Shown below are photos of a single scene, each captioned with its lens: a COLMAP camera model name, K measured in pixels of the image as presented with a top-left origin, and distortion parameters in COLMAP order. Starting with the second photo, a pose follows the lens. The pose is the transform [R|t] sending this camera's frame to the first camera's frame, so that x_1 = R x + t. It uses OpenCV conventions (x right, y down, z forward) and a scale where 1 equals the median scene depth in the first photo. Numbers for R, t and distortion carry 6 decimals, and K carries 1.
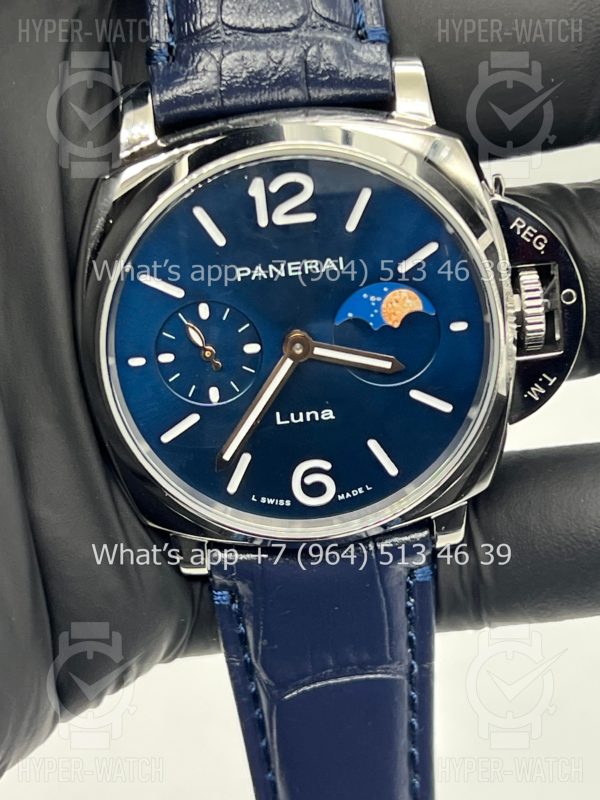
lens RADIAL K [[1759.3, 0, 284.1], [0, 1759.3, 400.3], [0, 0, 1]] dist [0.126131, 0.016821]
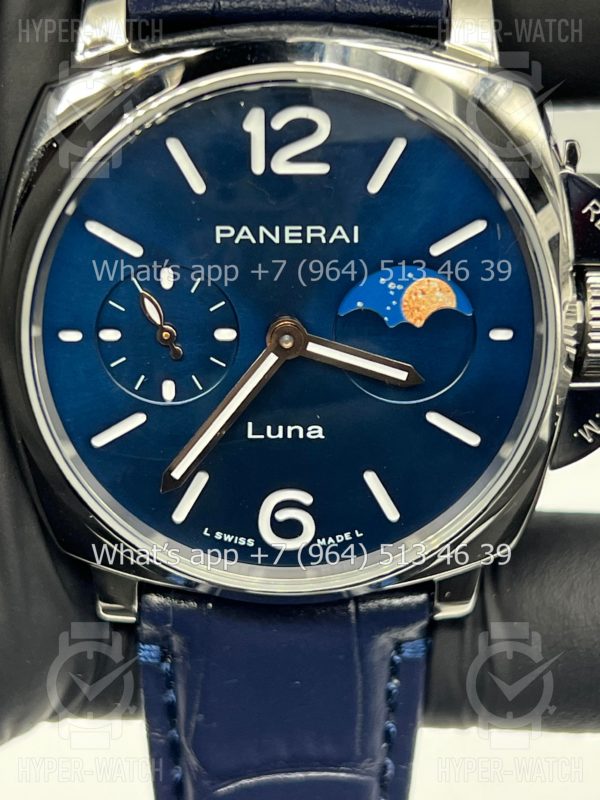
lens RADIAL K [[1865.2, 0, 300.0], [0, 1865.2, 400.0], [0, 0, 1]] dist [0.149251, 0.278270]
pose [[0.993857, 0.105102, 0.034658, -0.011210], [-0.105176, 0.994454, 0.000319, -0.005286], [-0.034432, -0.003962, 0.999399, 0.201215]]
